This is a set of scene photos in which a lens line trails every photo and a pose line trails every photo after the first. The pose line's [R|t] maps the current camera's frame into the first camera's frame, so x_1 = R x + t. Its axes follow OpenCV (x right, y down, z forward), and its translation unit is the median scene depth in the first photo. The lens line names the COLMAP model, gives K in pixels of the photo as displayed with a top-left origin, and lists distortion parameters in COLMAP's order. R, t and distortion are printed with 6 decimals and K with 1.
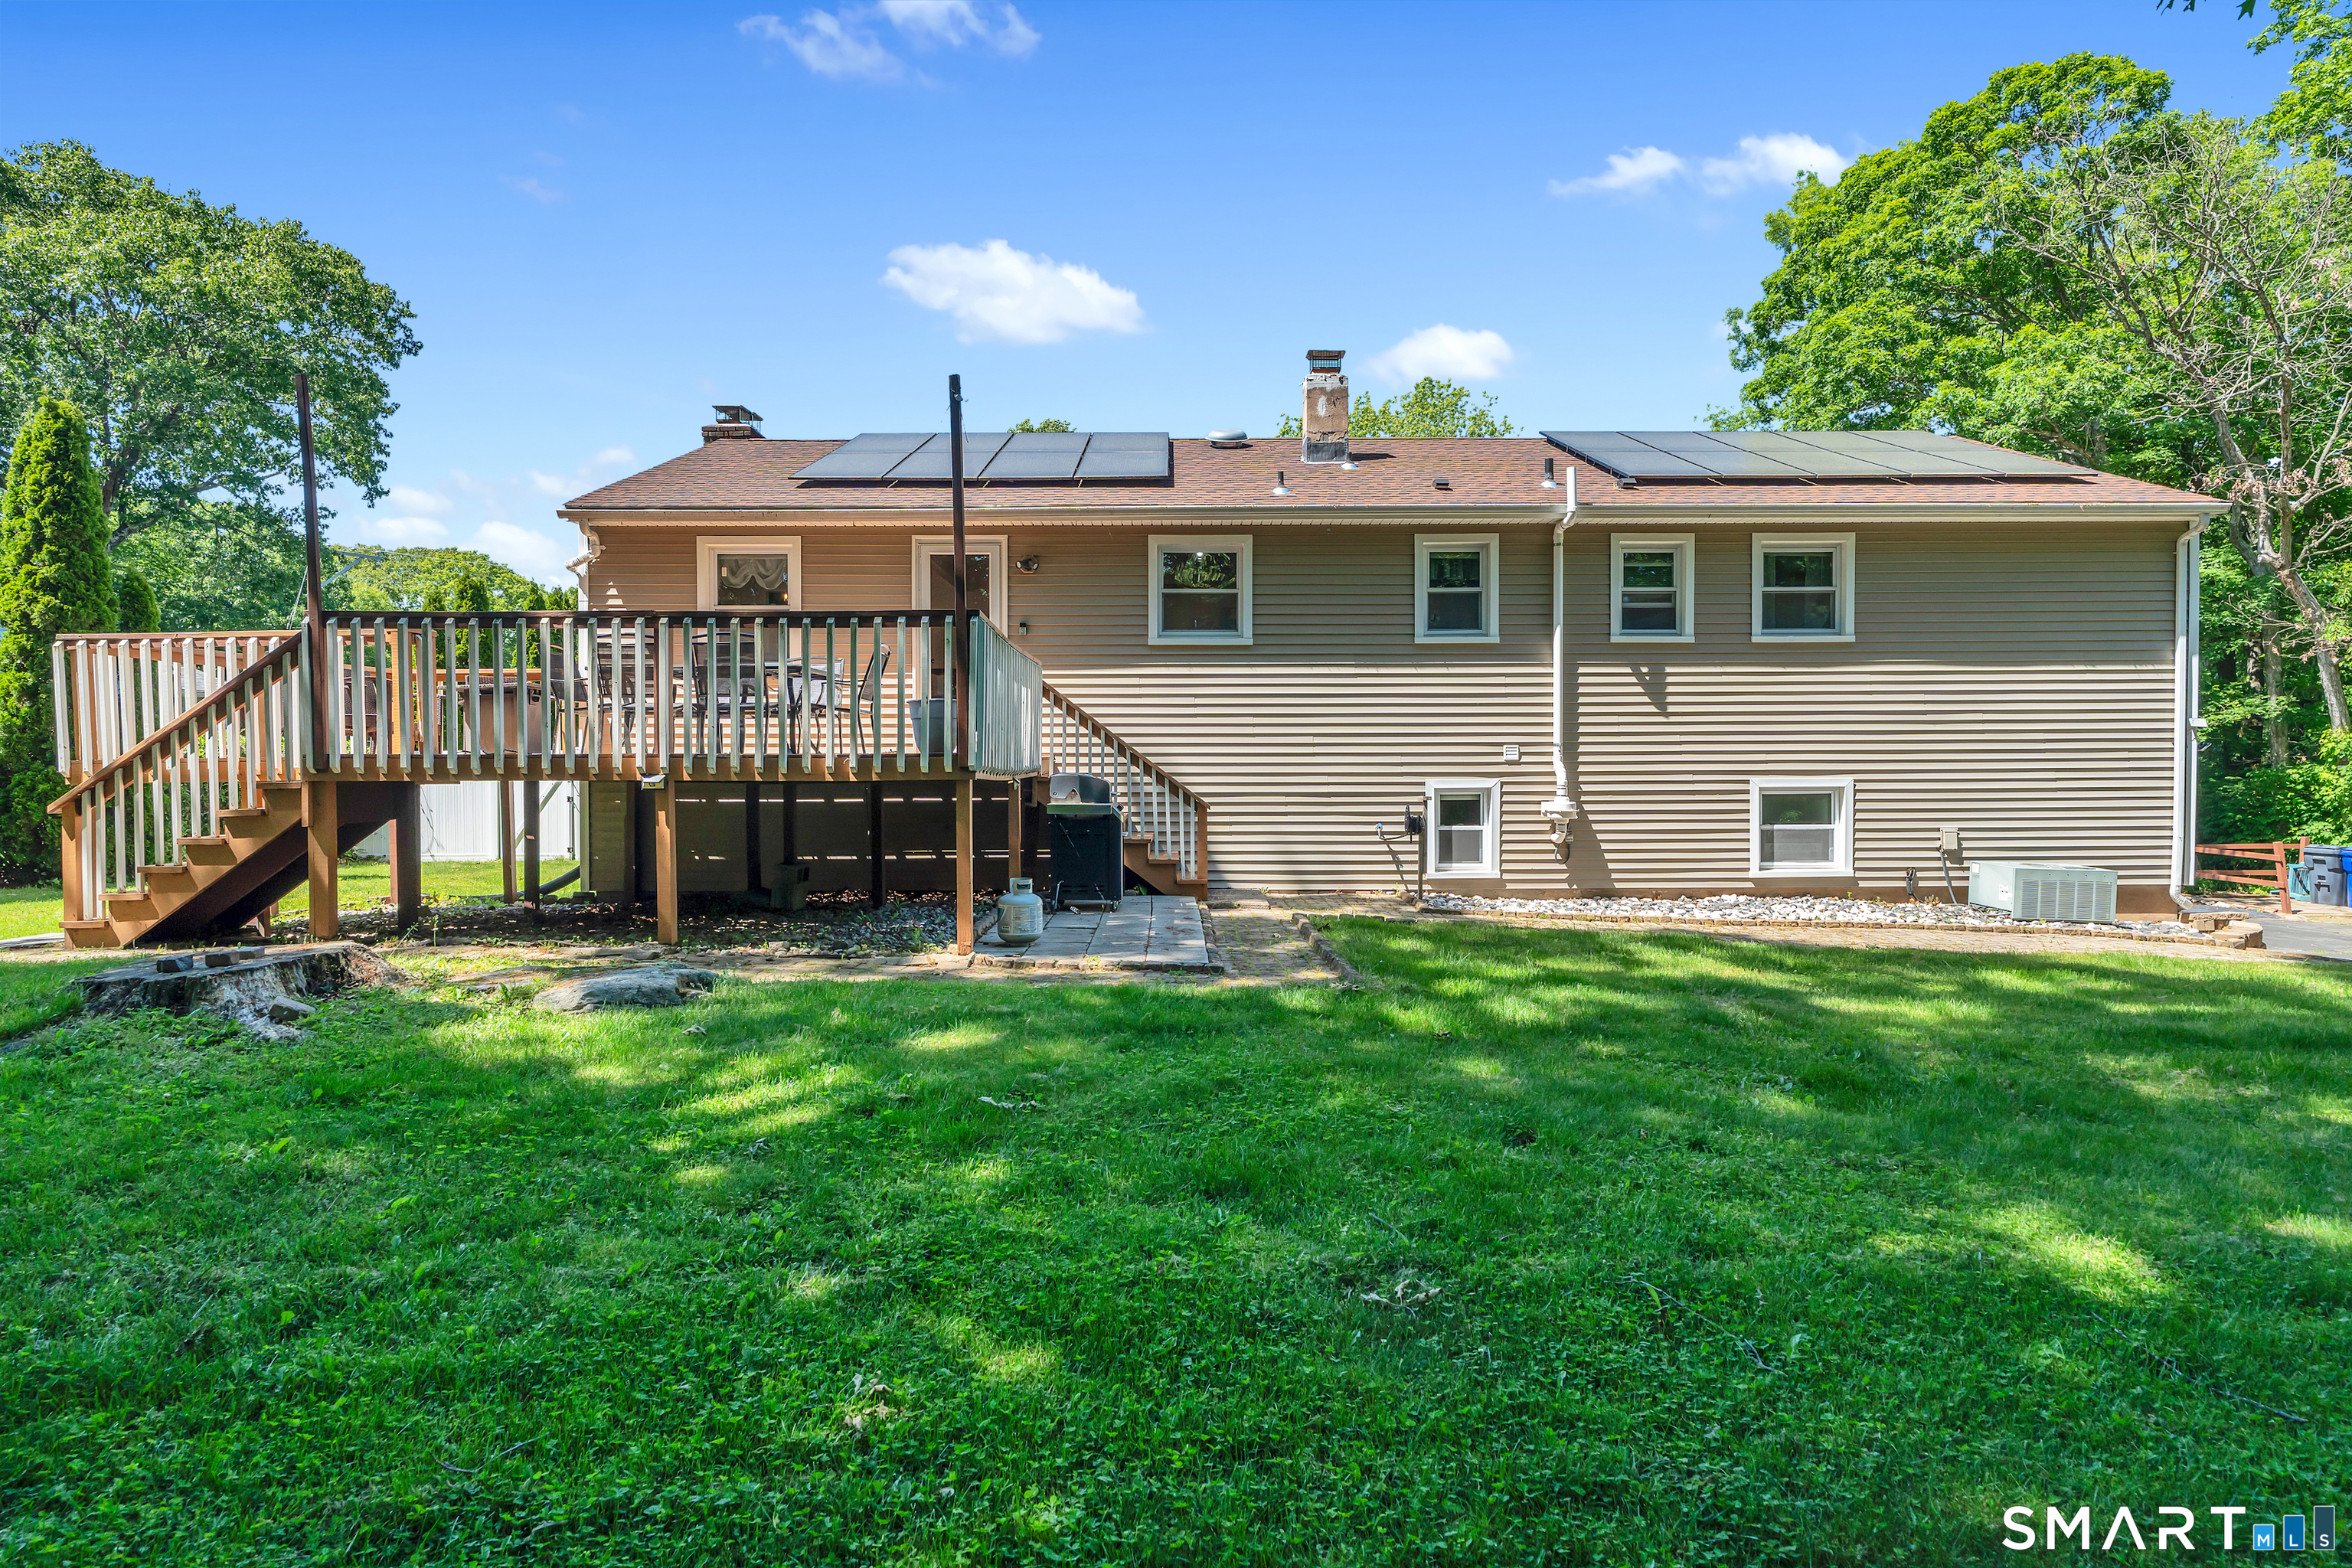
lens RADIAL K [[1218.1, 0, 1182.5], [0, 1218.1, 798.3], [0, 0, 1]] dist [-0.004511, -0.001078]
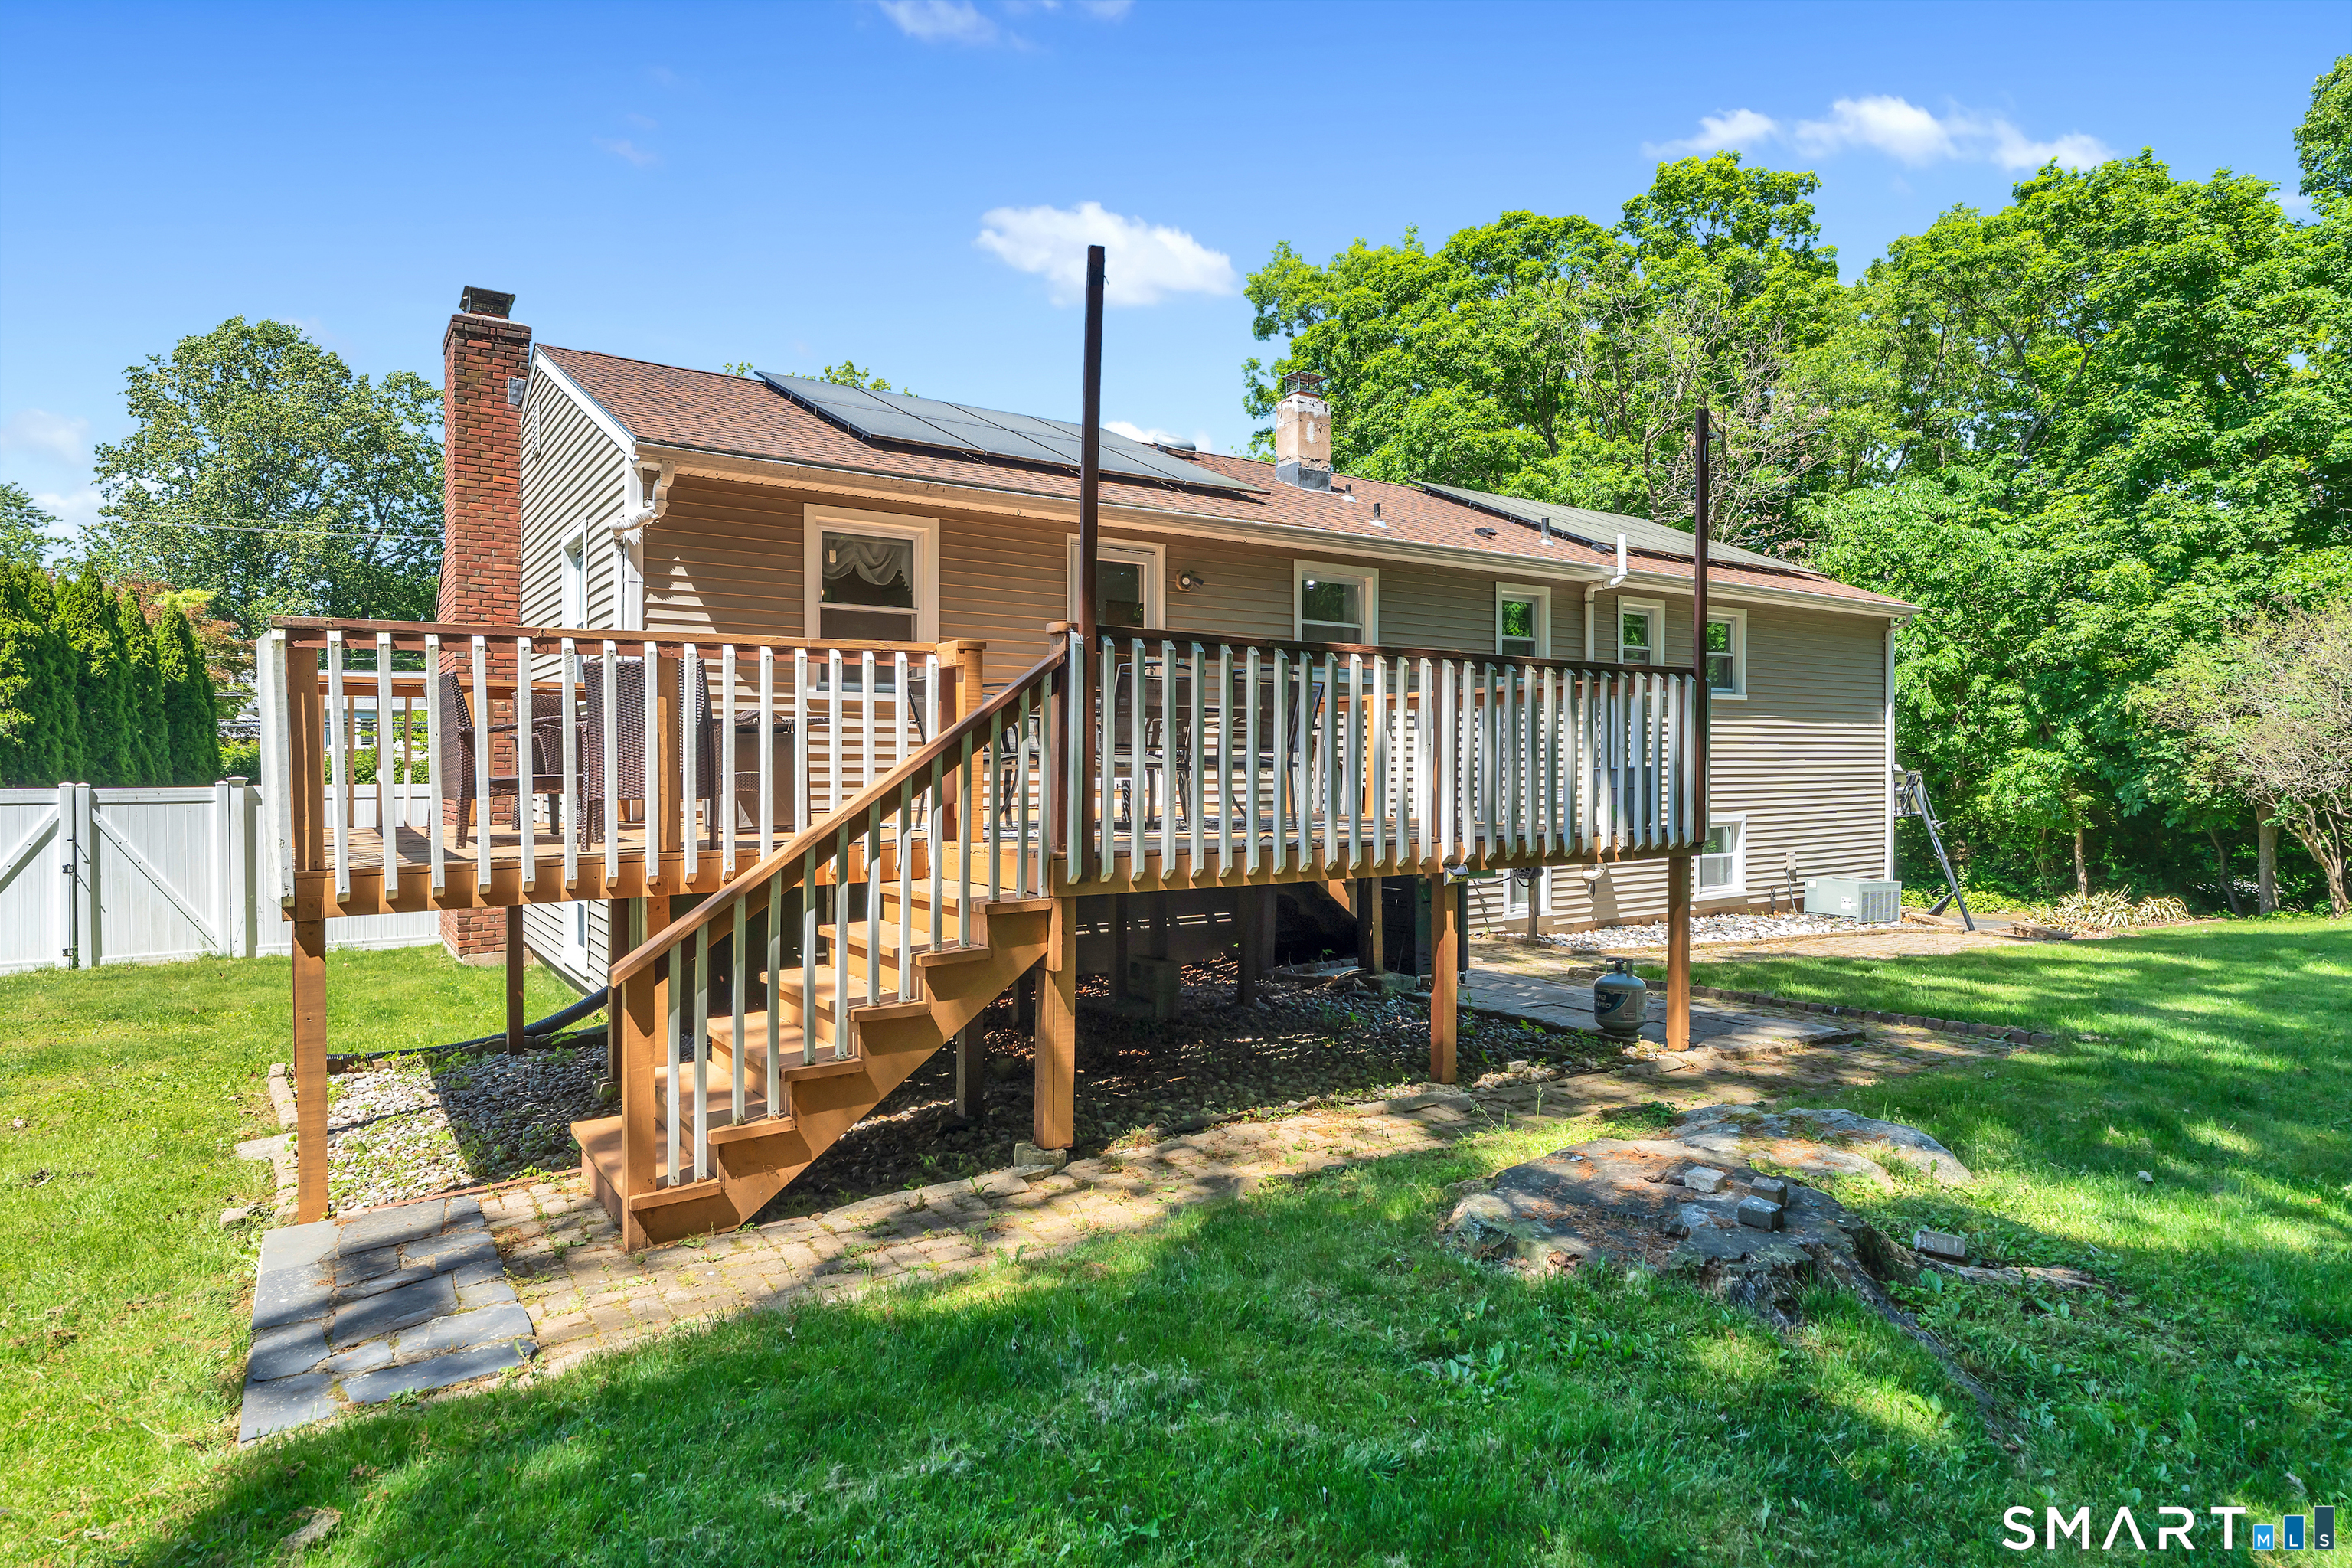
lens RADIAL K [[1298.6, 0, 1164.2], [0, 1298.6, 781.4], [0, 0, 1]] dist [-0.006196, -0.000393]
pose [[0.830845, -0.004977, 0.556481, -0.636771], [0.016104, 0.999756, -0.015102, -0.037953], [-0.556270, 0.021509, 0.830723, 0.255288]]
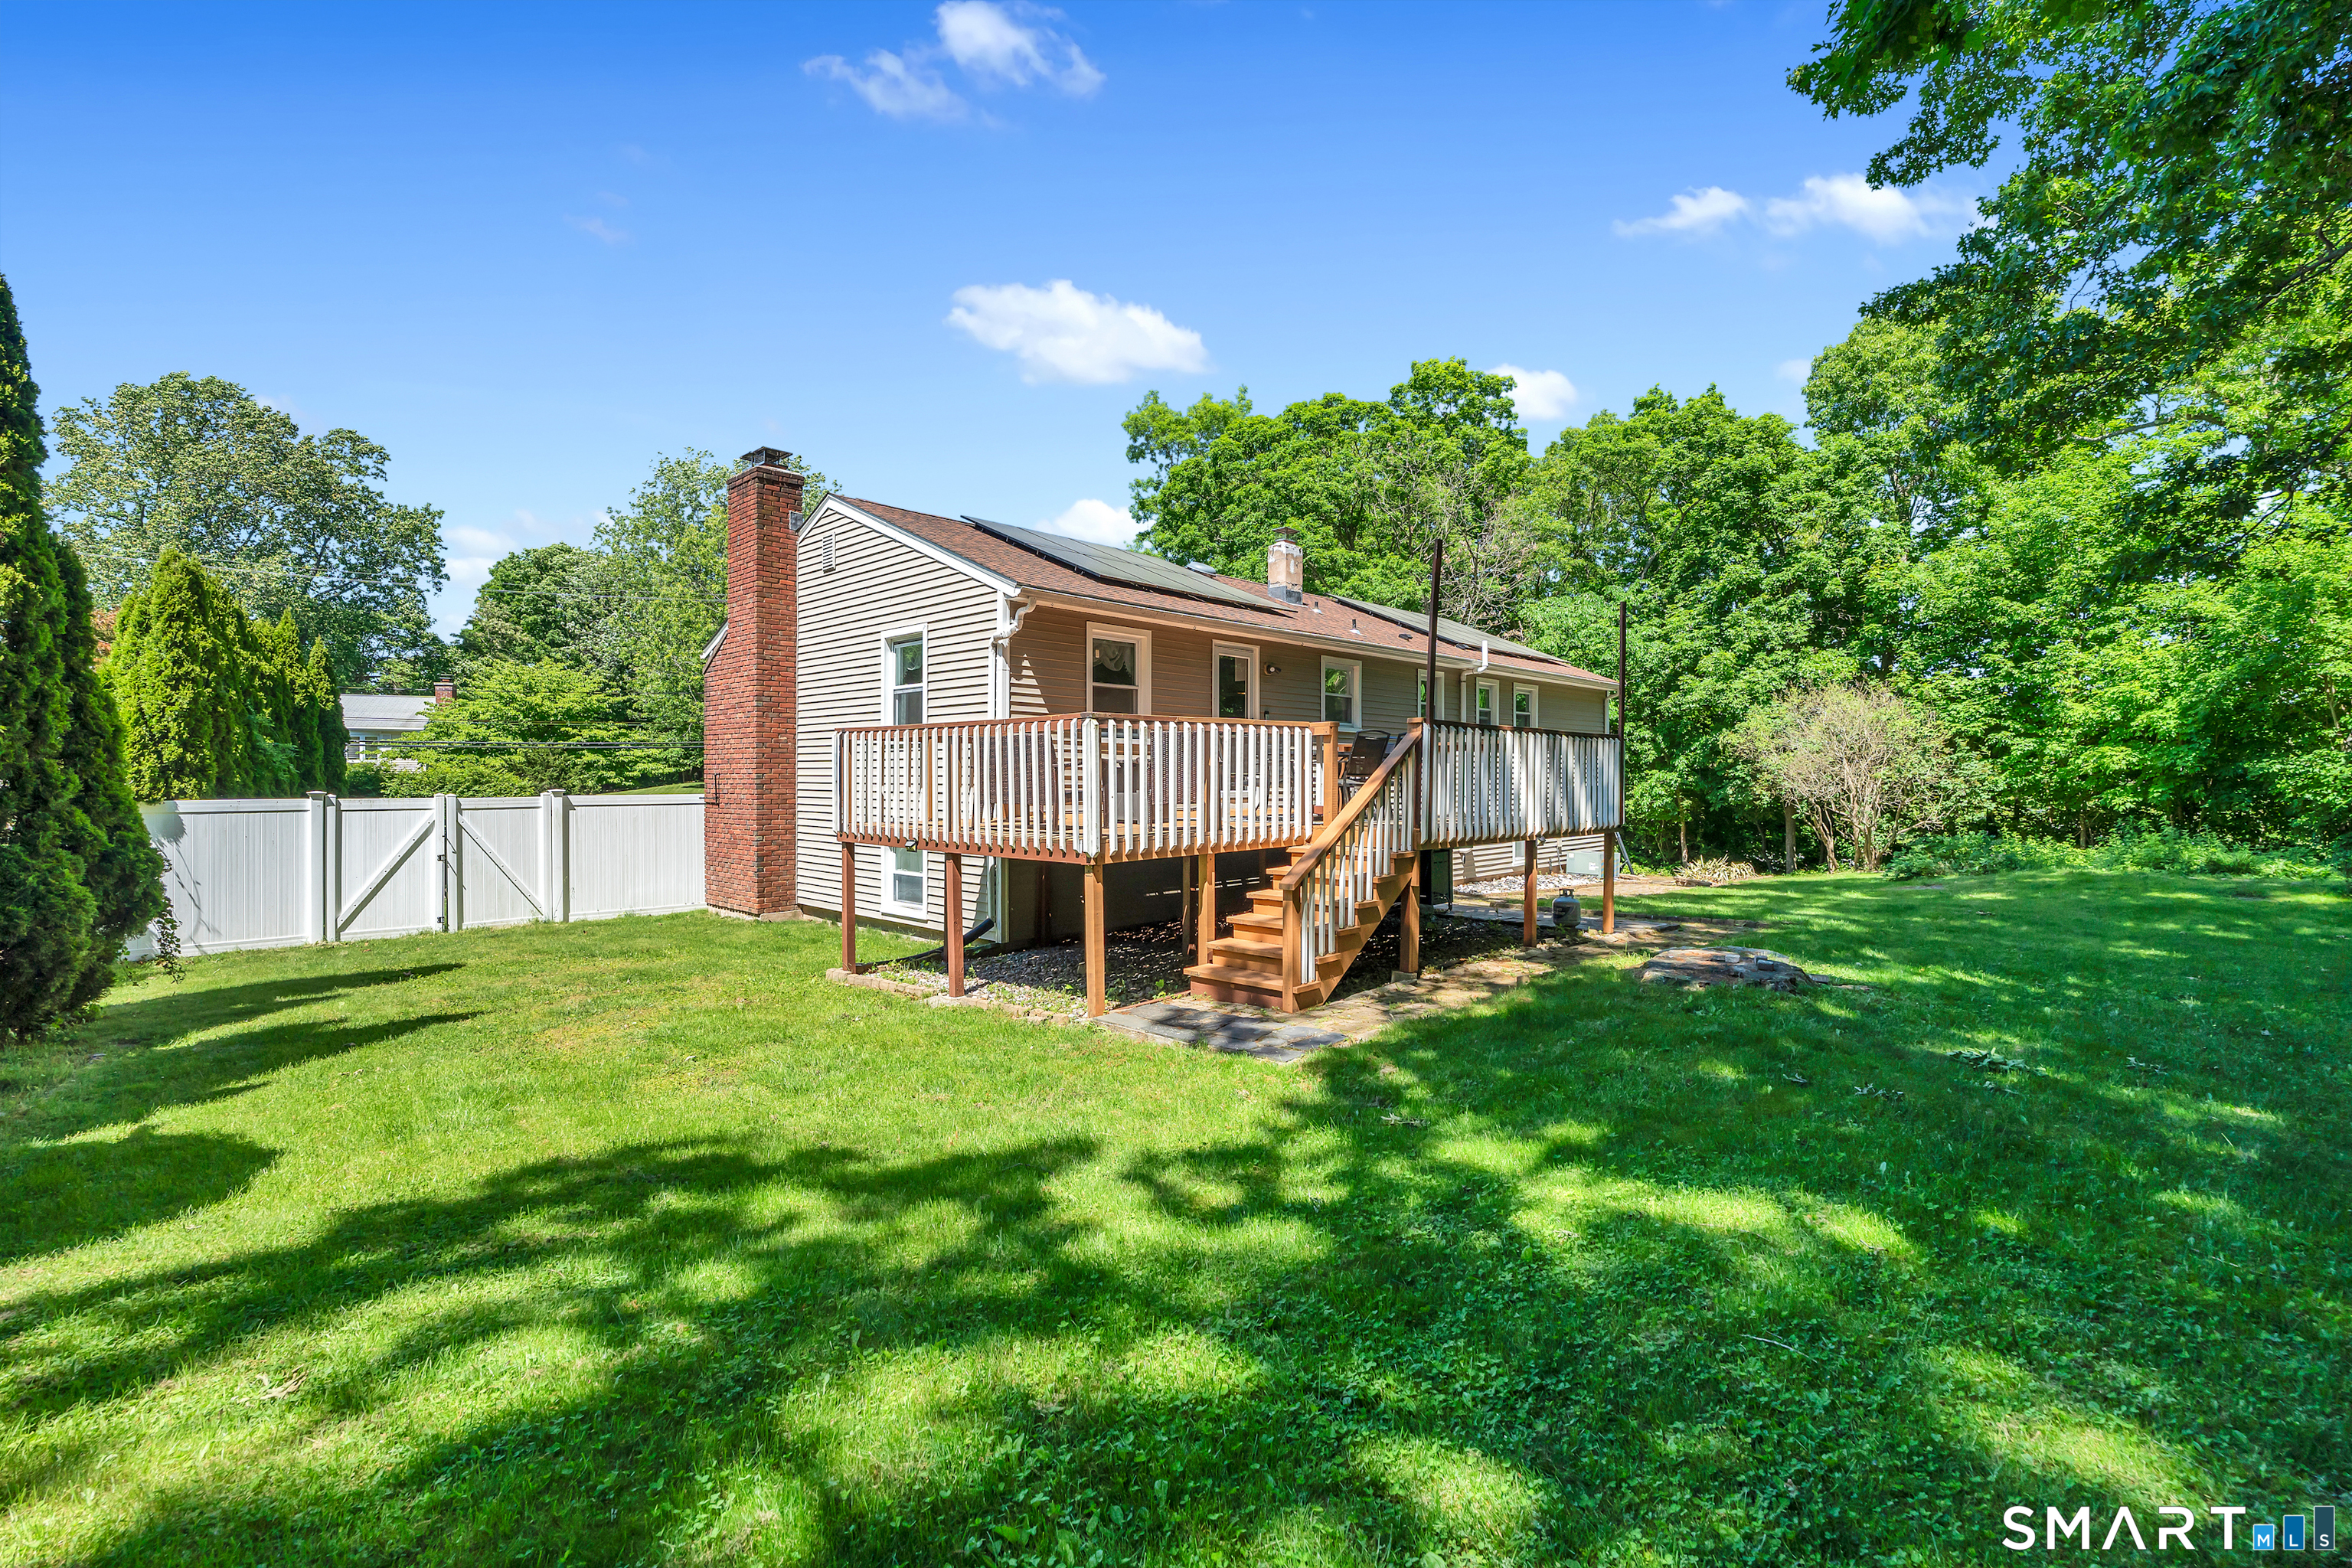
lens RADIAL K [[1038.7, 0, 1190.5], [0, 1038.7, 787.7], [0, 0, 1]] dist [-0.011042, -0.000716]
pose [[0.693514, -0.003585, 0.720434, -1.021370], [0.018712, 0.999740, -0.013037, -0.043312], [-0.720200, 0.022522, 0.693401, 0.251203]]
